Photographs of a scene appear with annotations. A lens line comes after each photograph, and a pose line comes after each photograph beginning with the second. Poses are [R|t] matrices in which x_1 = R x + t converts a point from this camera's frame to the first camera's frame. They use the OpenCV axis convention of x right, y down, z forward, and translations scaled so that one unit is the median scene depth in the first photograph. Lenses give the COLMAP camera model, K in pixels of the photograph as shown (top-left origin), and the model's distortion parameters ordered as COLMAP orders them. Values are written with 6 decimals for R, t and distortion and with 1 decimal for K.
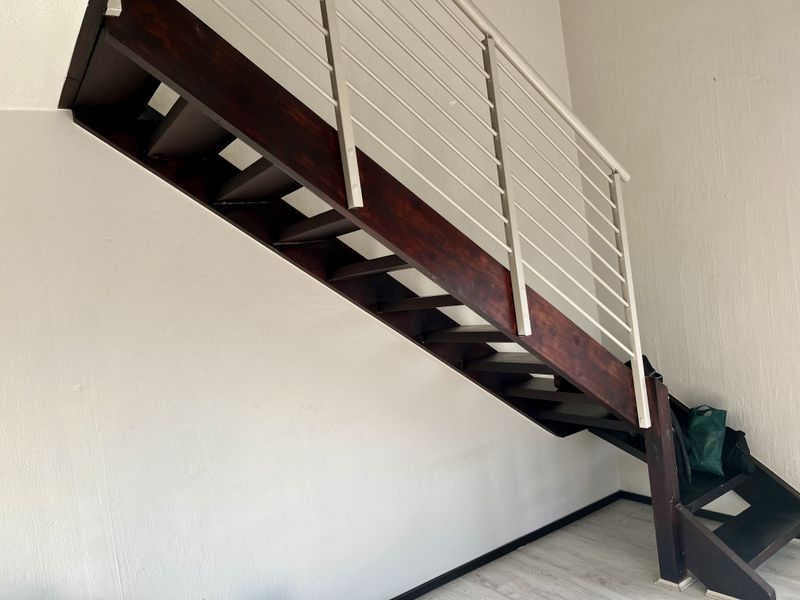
lens RADIAL K [[608.2, 0, 400.0], [0, 608.2, 300.0], [0, 0, 1]] dist [0.063932, -0.092757]
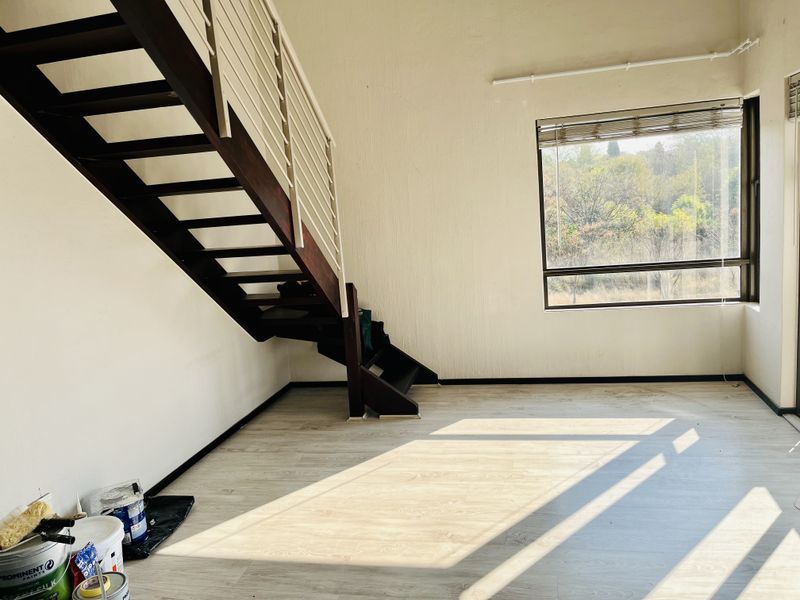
lens RADIAL K [[608.2, 0, 400.0], [0, 608.2, 300.0], [0, 0, 1]] dist [0.063932, -0.092757]
pose [[0.724712, -0.027100, 0.688518, -0.484322], [-0.005574, 0.998963, 0.045186, 0.091569], [-0.689029, -0.036585, 0.723810, -0.149175]]
